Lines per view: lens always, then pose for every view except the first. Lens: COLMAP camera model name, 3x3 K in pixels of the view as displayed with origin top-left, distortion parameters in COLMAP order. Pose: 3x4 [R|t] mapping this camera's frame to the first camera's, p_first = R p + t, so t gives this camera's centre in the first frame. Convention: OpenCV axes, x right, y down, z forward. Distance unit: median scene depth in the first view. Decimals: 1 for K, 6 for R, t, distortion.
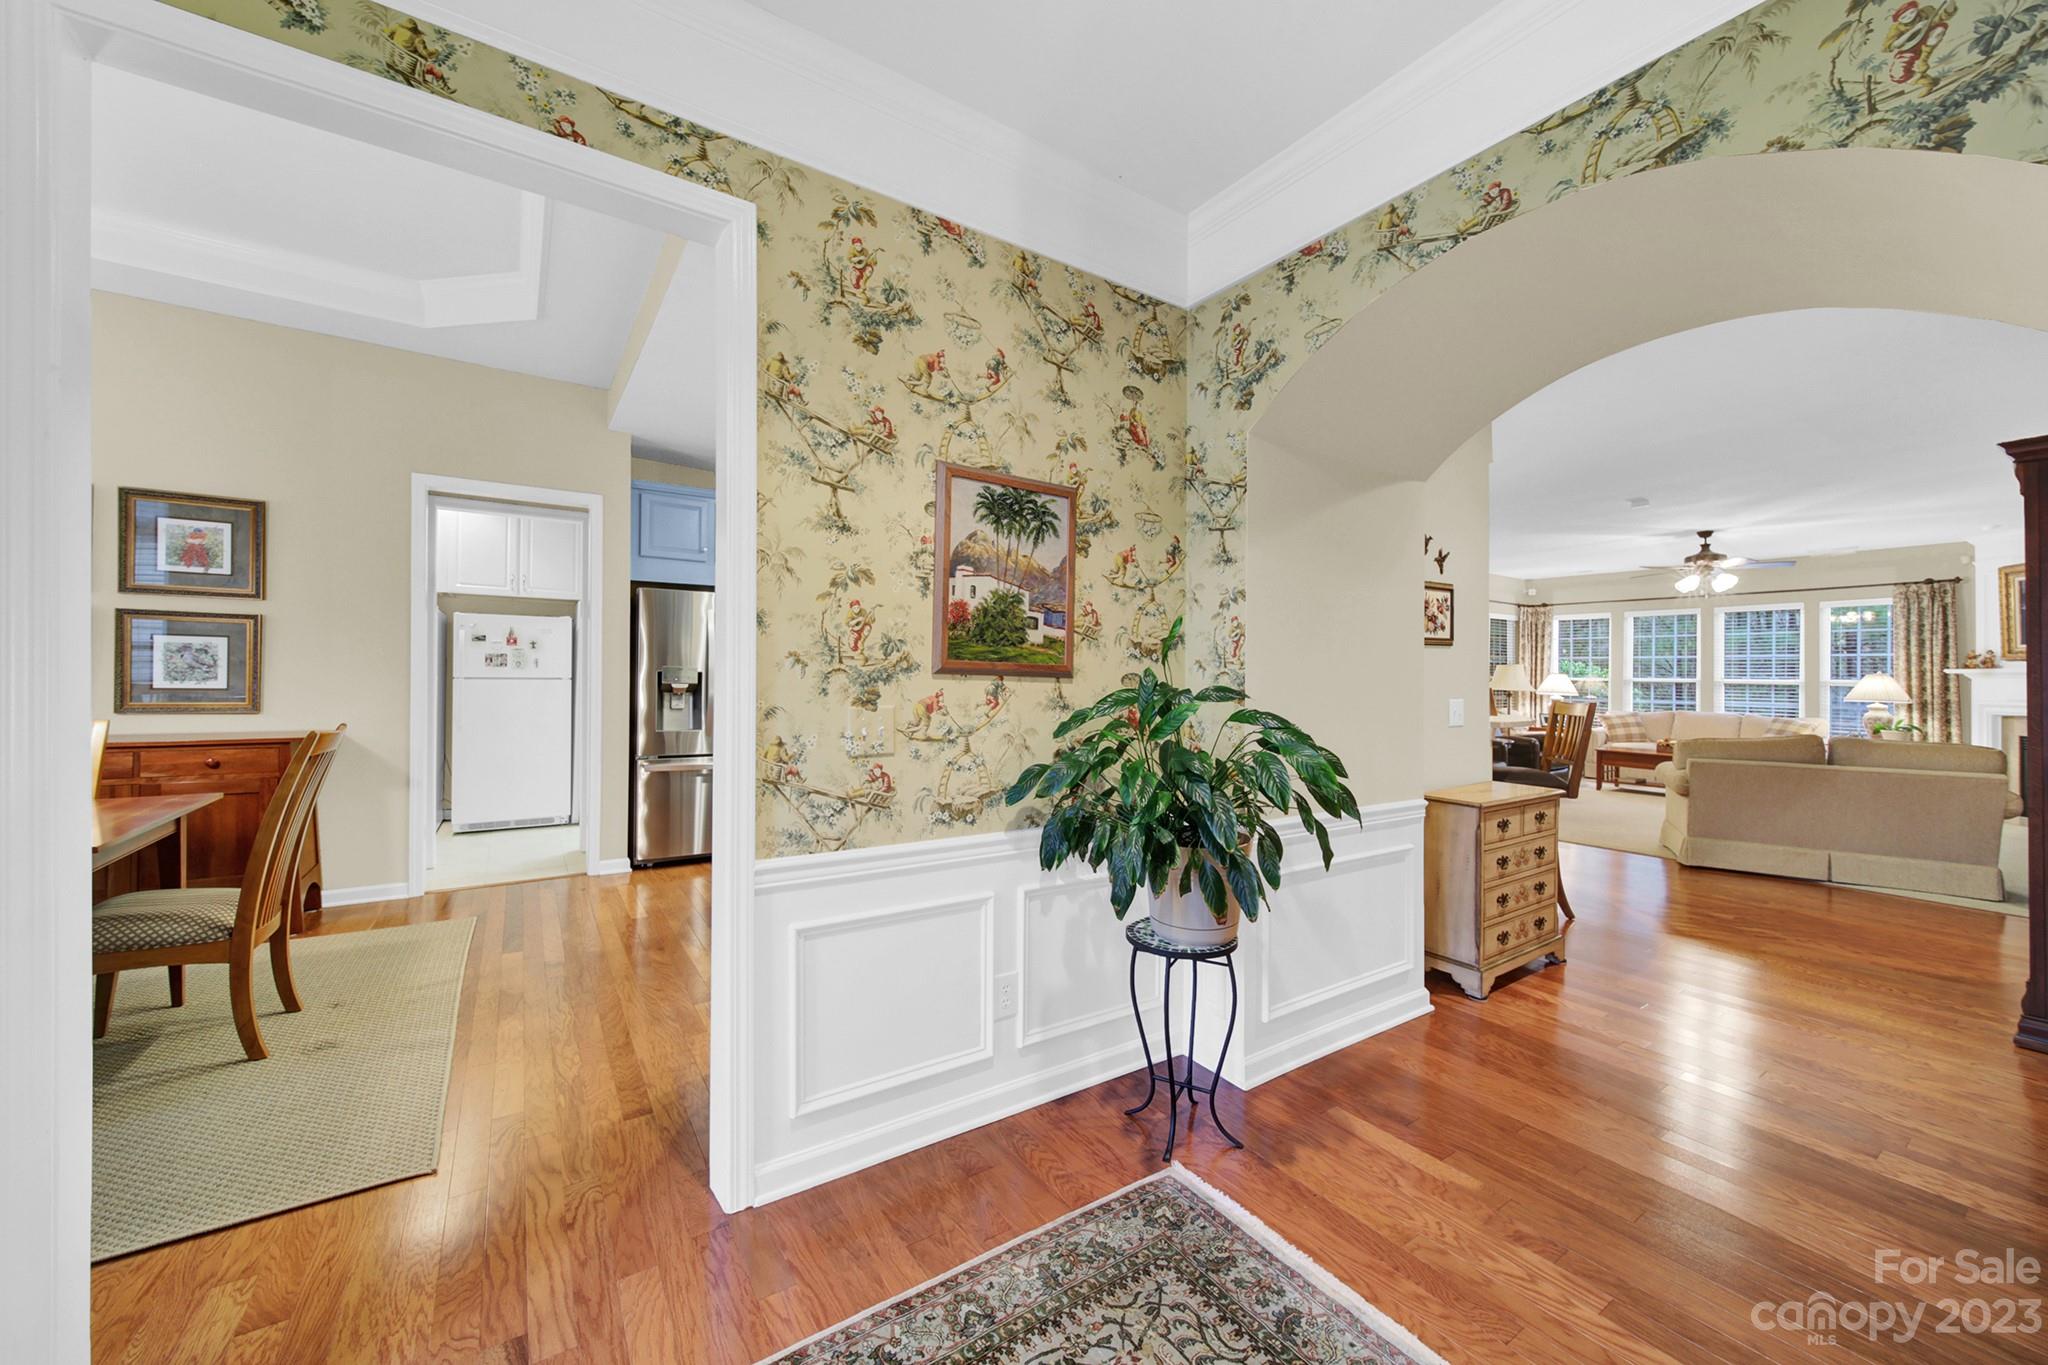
lens RADIAL K [[741.6, 0, 1018.5], [0, 741.6, 674.1], [0, 0, 1]] dist [0.001953, -0.000818]
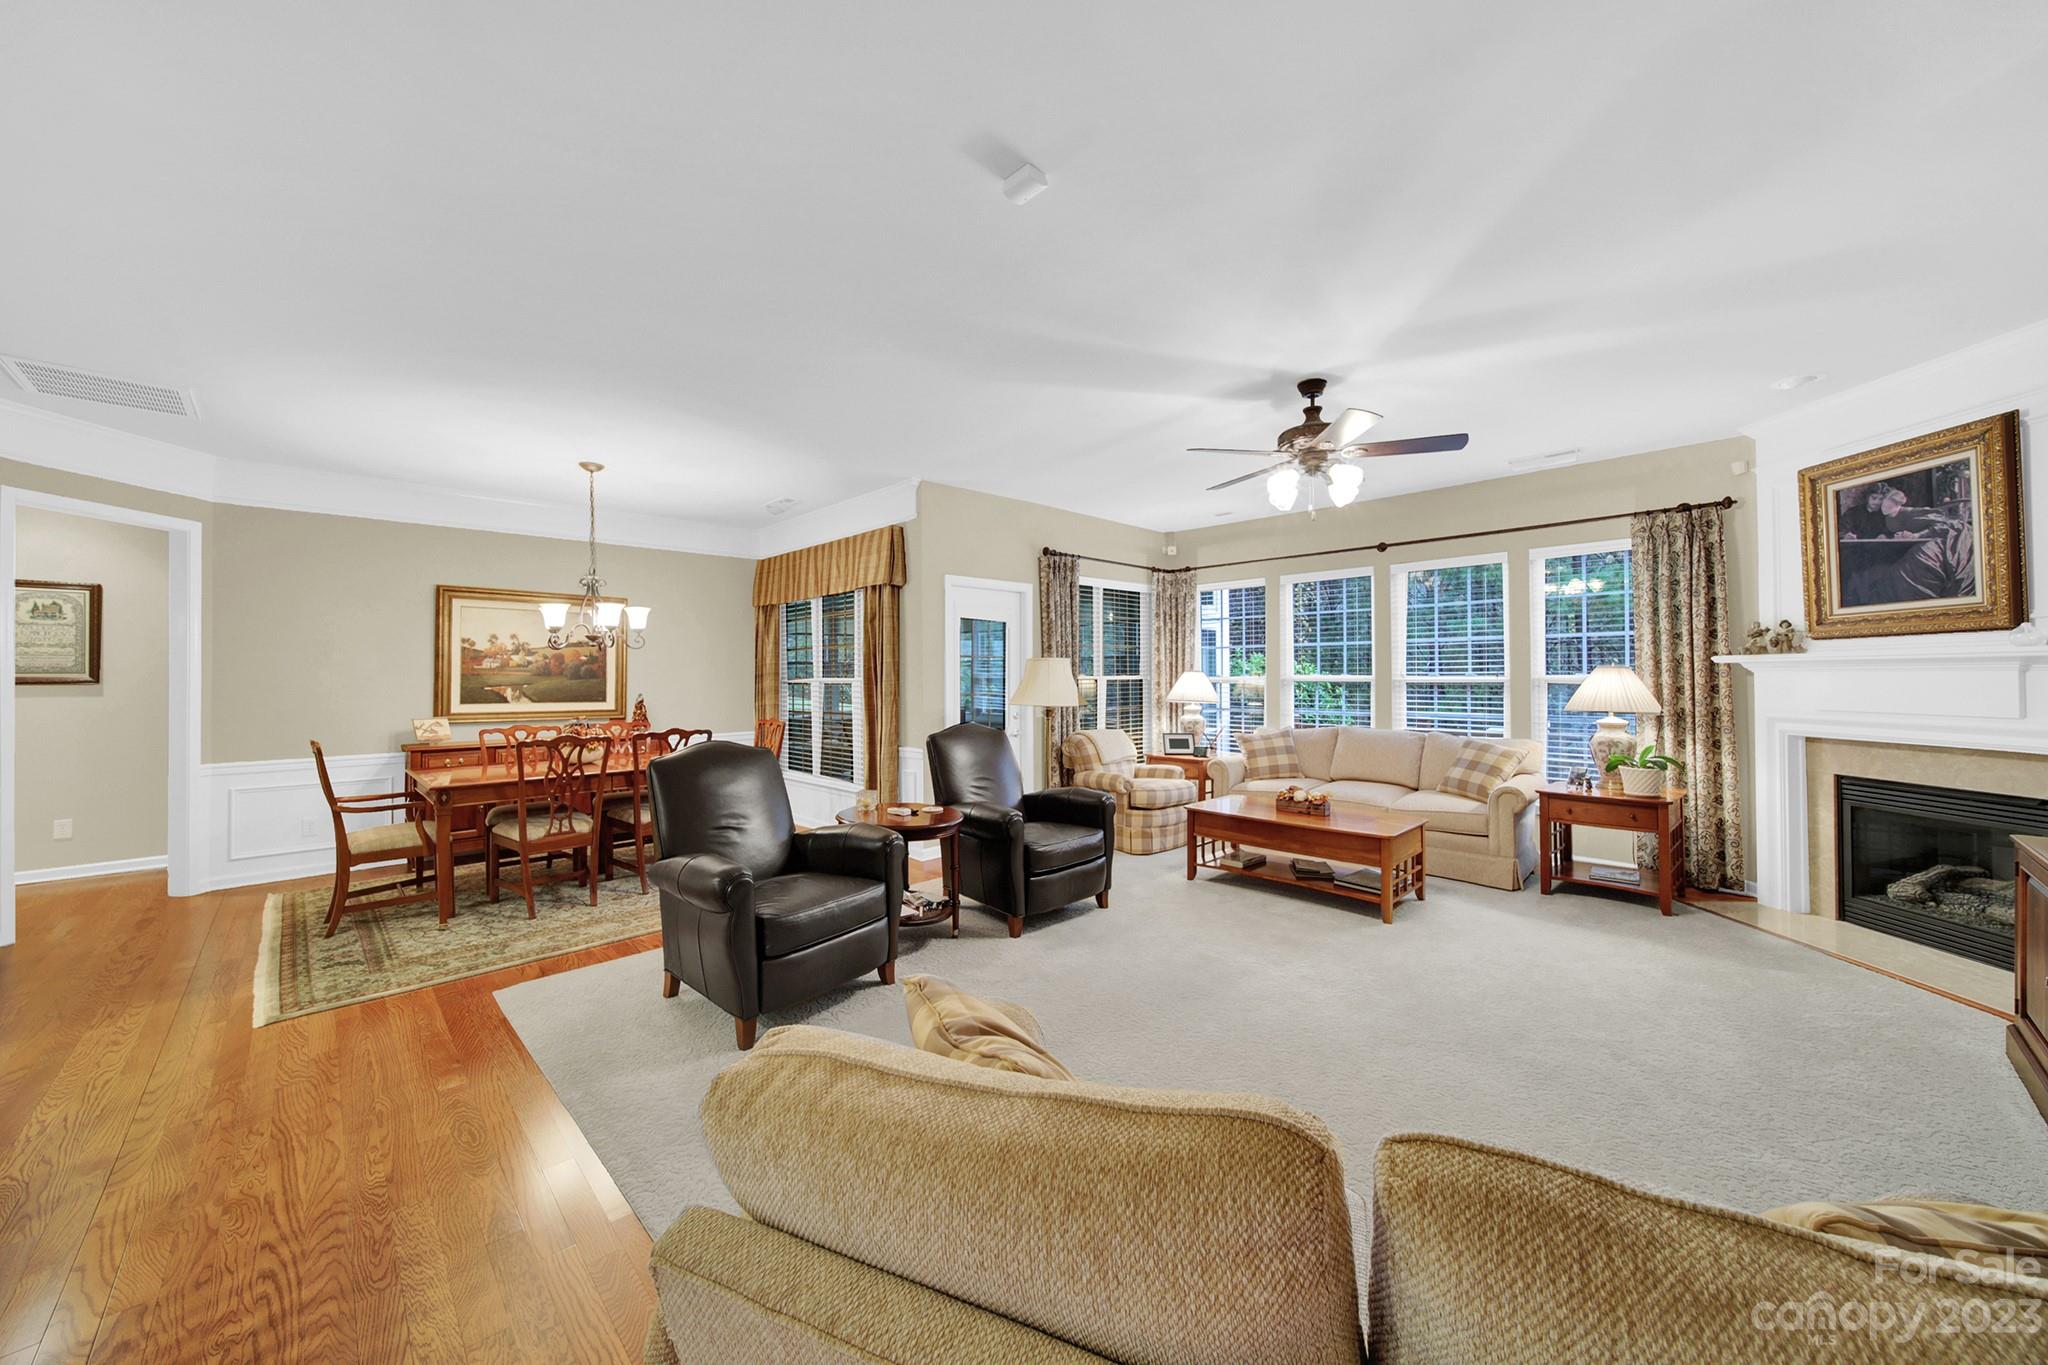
lens RADIAL K [[741.6, 0, 1003.9], [0, 741.6, 676.3], [0, 0, 1]] dist [0.001953, -0.000818]
pose [[0.986106, -0.015627, 0.165382, 0.597725], [0.014962, 0.999874, 0.005262, -0.001409], [-0.165443, -0.002714, 0.986216, 0.511132]]
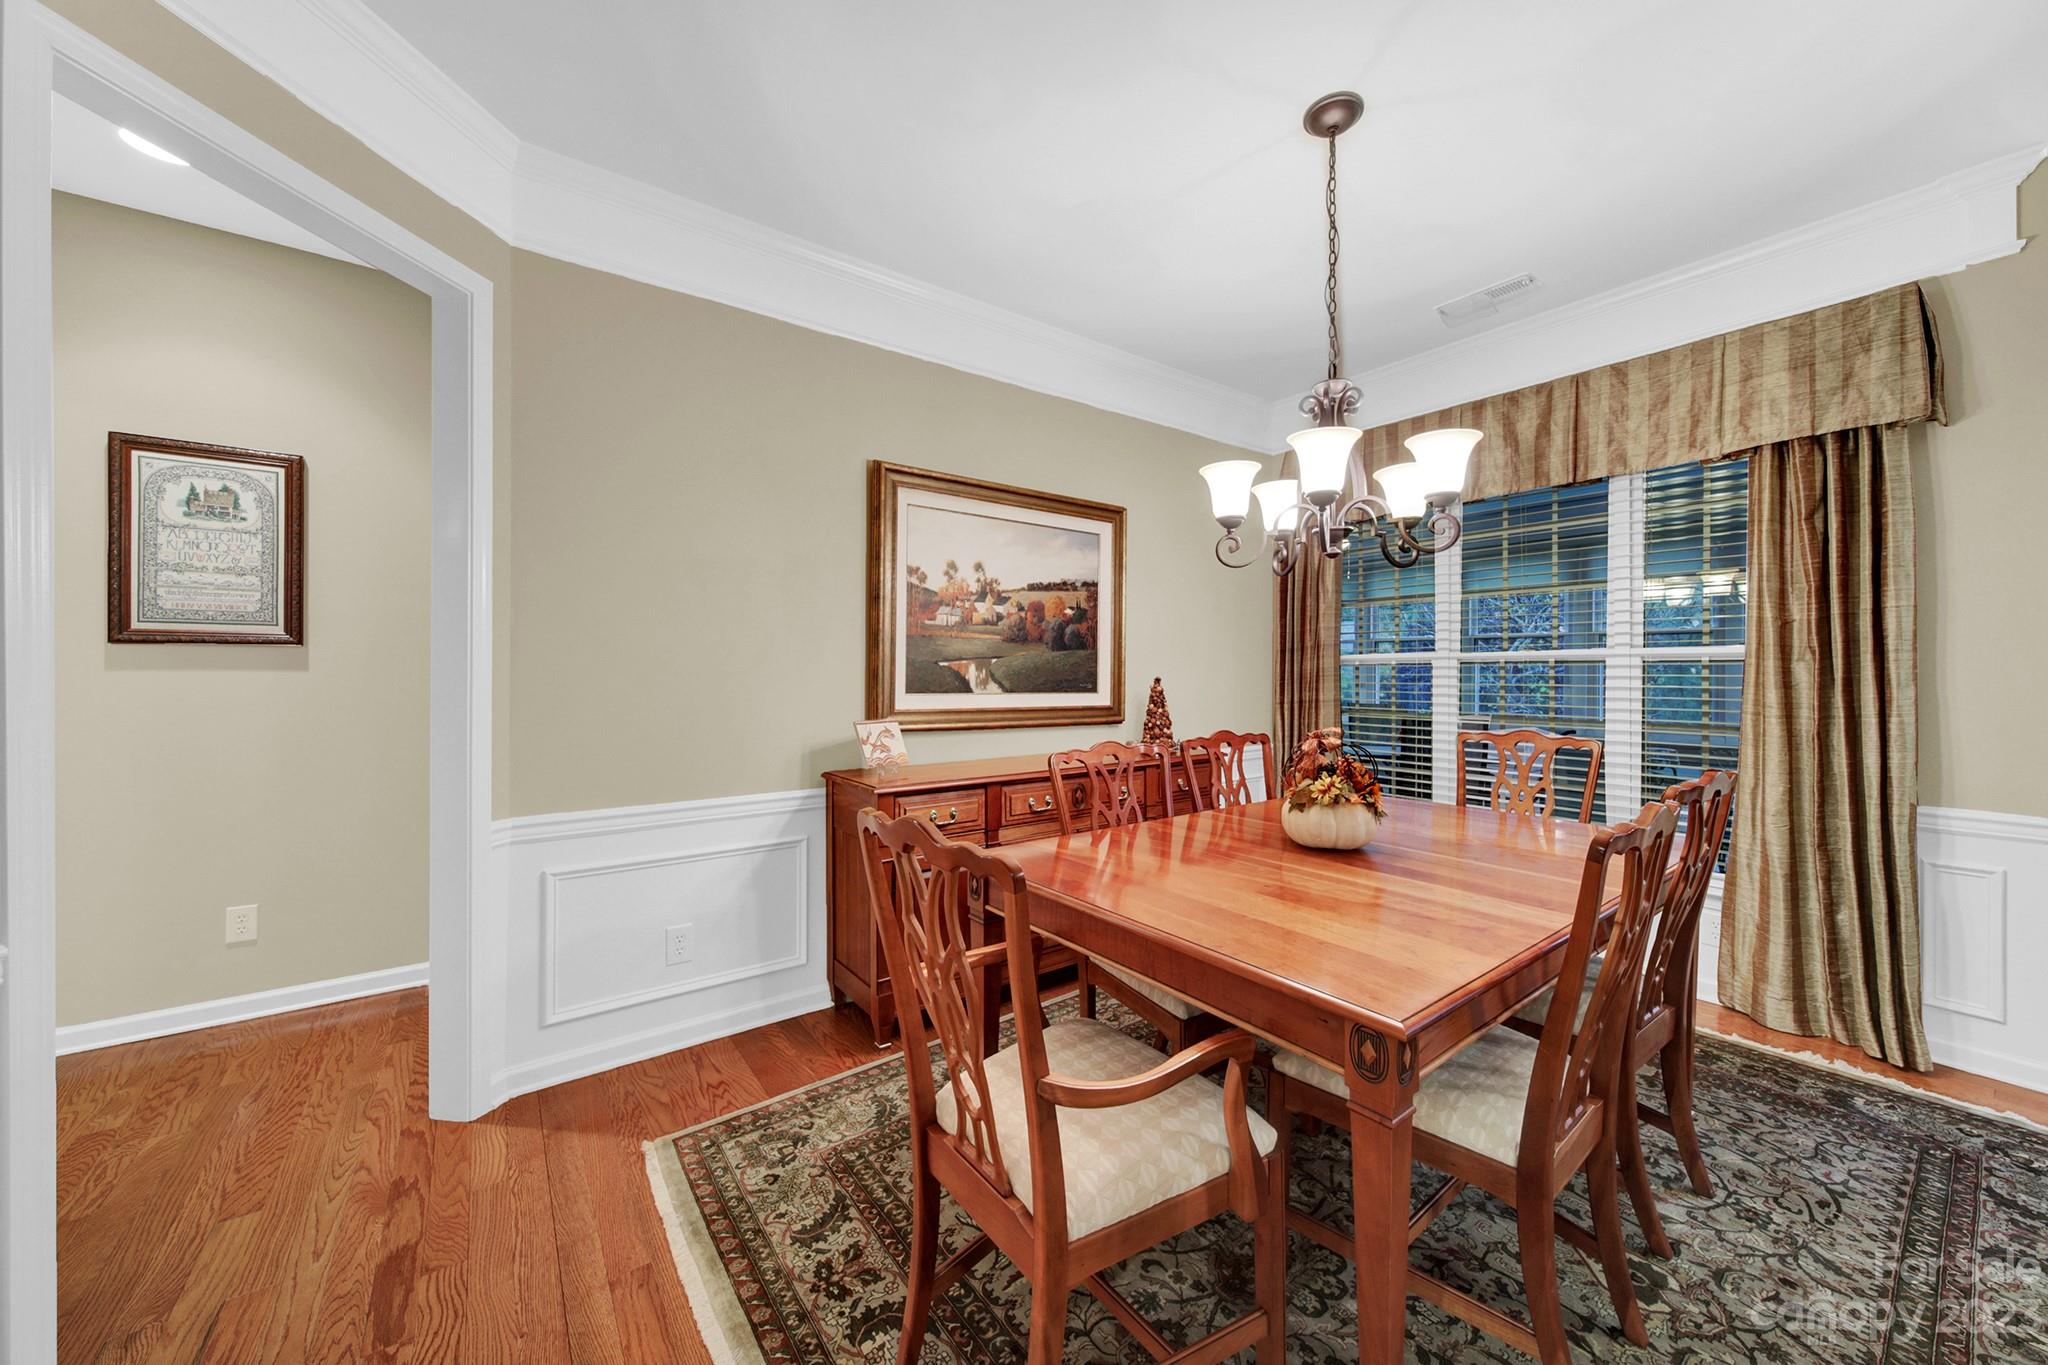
lens RADIAL K [[741.6, 0, 1010.8], [0, 741.6, 676.4], [0, 0, 1]] dist [0.001953, -0.000818]
pose [[0.999593, -0.007119, 0.027616, 0.235734], [0.006704, 0.999864, 0.015087, 0.007763], [-0.027719, -0.014896, 0.999505, 0.938208]]
